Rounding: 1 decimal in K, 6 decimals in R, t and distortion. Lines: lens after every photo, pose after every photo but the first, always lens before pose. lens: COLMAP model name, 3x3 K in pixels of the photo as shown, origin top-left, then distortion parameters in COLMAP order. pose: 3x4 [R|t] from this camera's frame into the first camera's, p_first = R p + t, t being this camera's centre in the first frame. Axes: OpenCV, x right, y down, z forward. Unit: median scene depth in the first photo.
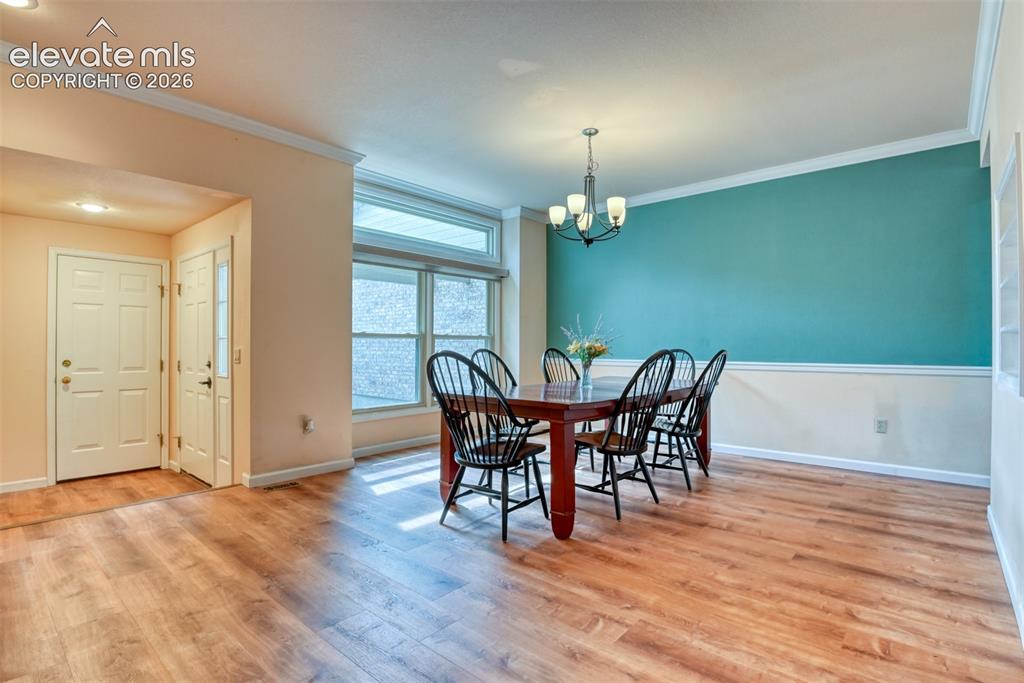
lens RADIAL K [[496.8, 0, 515.8], [0, 496.8, 344.4], [0, 0, 1]] dist [-0.027074, -0.000776]
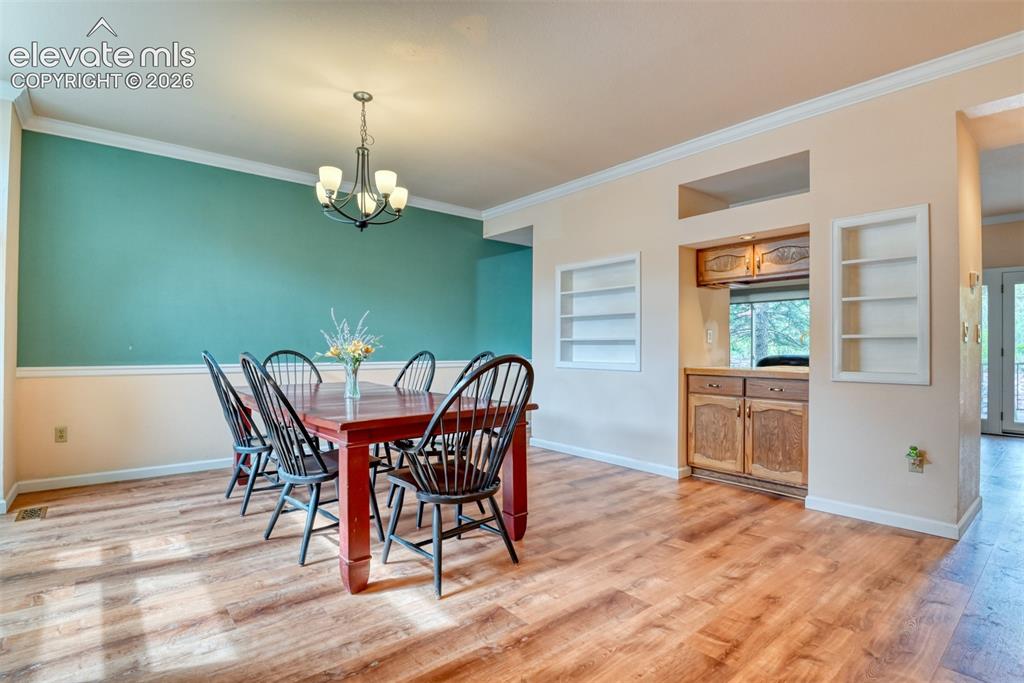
lens RADIAL K [[496.8, 0, 515.8], [0, 496.8, 344.4], [0, 0, 1]] dist [-0.027074, -0.000776]
pose [[0.154882, 0.006889, 0.987909, -1.067888], [-0.007539, 0.999955, -0.005791, 0.002436], [-0.987904, -0.006551, 0.154927, 1.003582]]
